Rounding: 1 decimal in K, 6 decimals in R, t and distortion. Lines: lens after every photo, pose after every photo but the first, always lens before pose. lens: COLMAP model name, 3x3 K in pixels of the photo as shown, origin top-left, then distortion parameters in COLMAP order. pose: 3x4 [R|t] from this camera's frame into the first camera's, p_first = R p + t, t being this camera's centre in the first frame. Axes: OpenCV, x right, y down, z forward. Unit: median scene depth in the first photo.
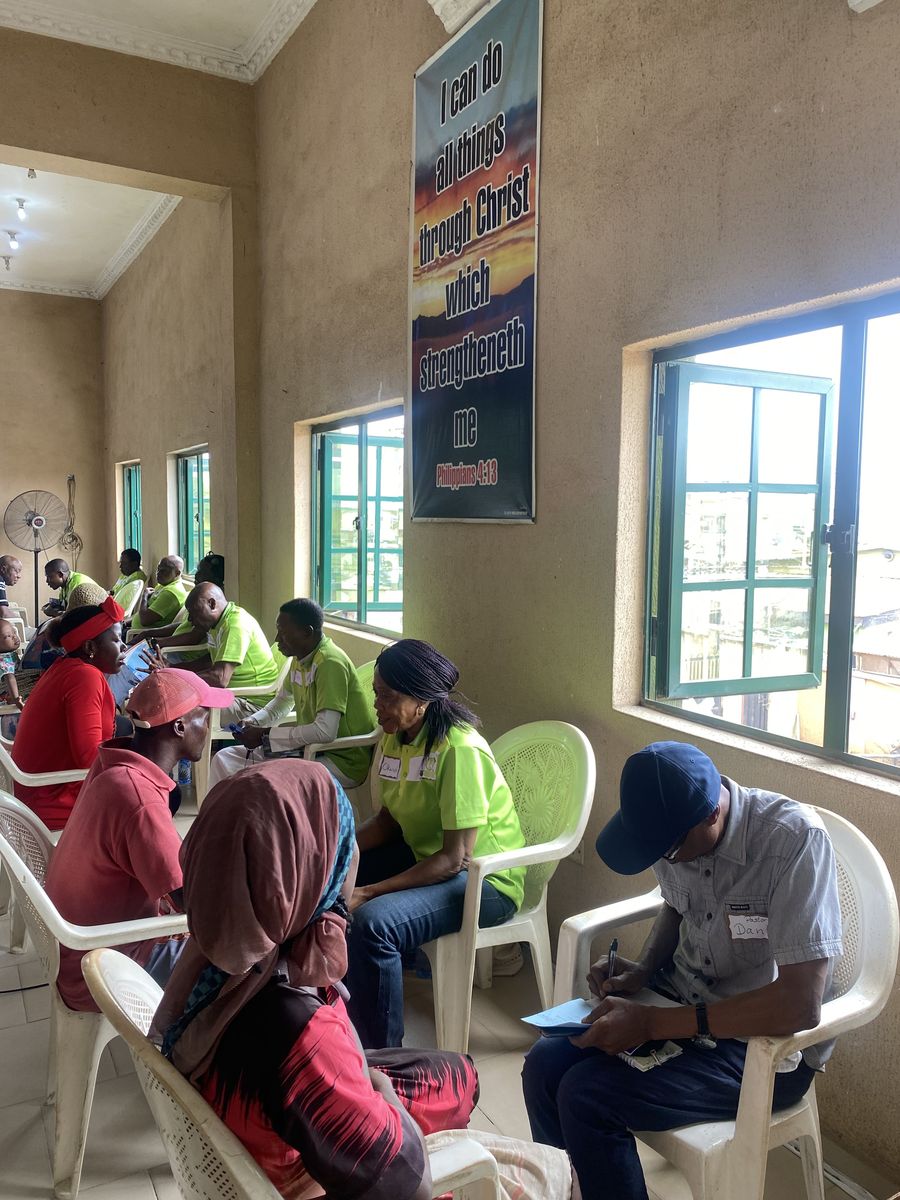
lens RADIAL K [[909.4, 0, 450.0], [0, 909.4, 600.0], [0, 0, 1]] dist [-0.010052, -0.007546]
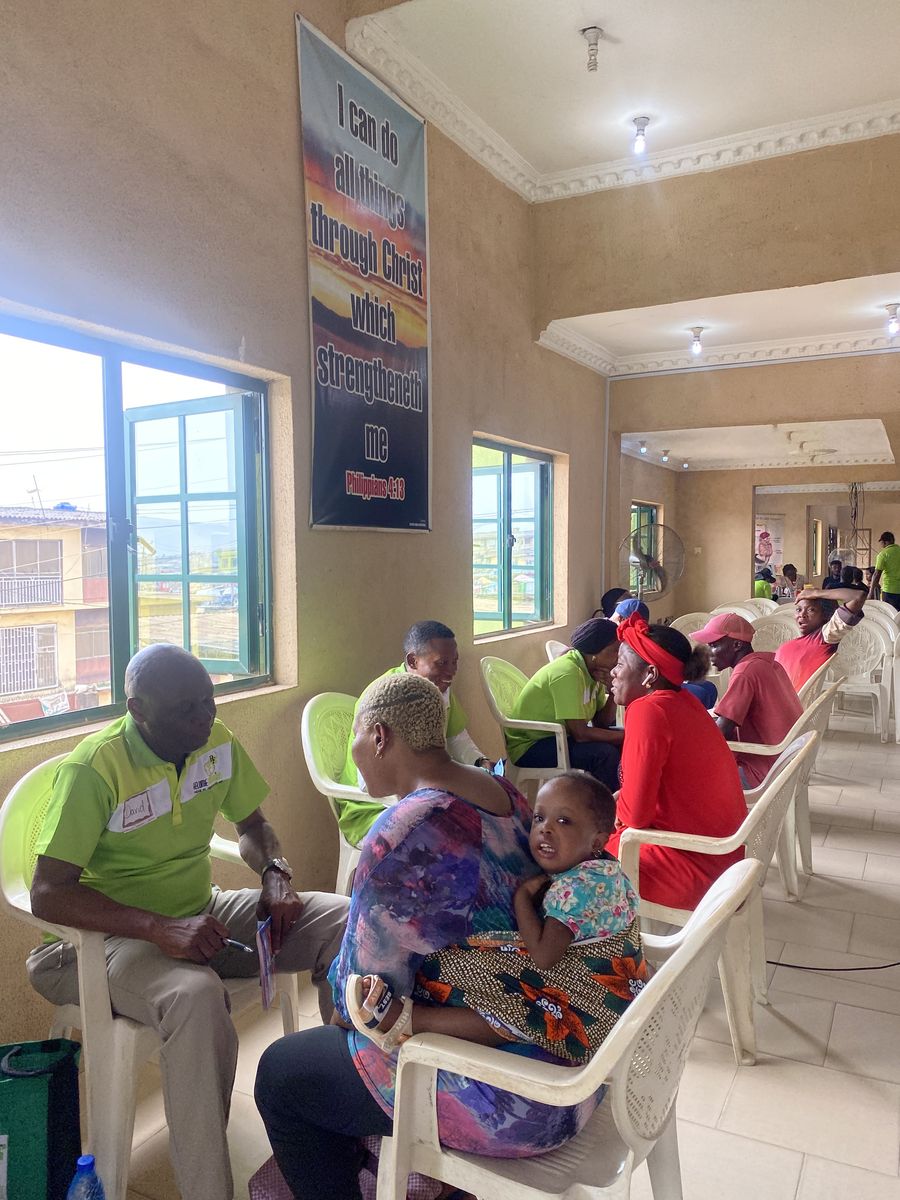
lens RADIAL K [[911.2, 0, 434.3], [0, 911.2, 605.1], [0, 0, 1]] dist [-0.010545, -0.006828]
pose [[-0.527380, -0.047678, 0.848291, -0.976741], [0.081456, 0.990988, 0.106340, -0.112727], [-0.845716, 0.125179, -0.518744, 1.579485]]
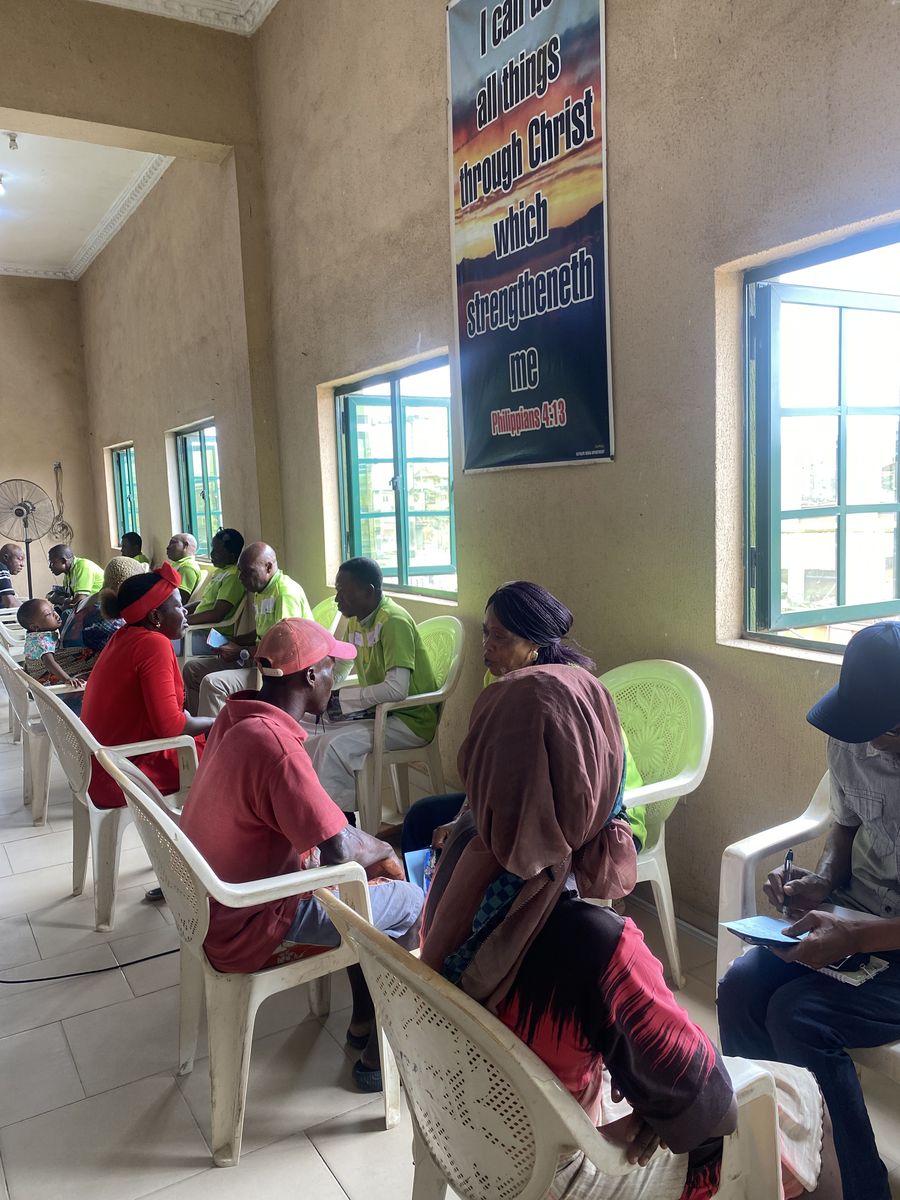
lens RADIAL K [[911.2, 0, 434.3], [0, 911.2, 605.1], [0, 0, 1]] dist [-0.010545, -0.006828]
pose [[0.998420, -0.052695, 0.019517, -0.115274], [0.052156, 0.998270, 0.027141, 0.030217], [-0.020914, -0.026080, 0.999441, 0.024721]]
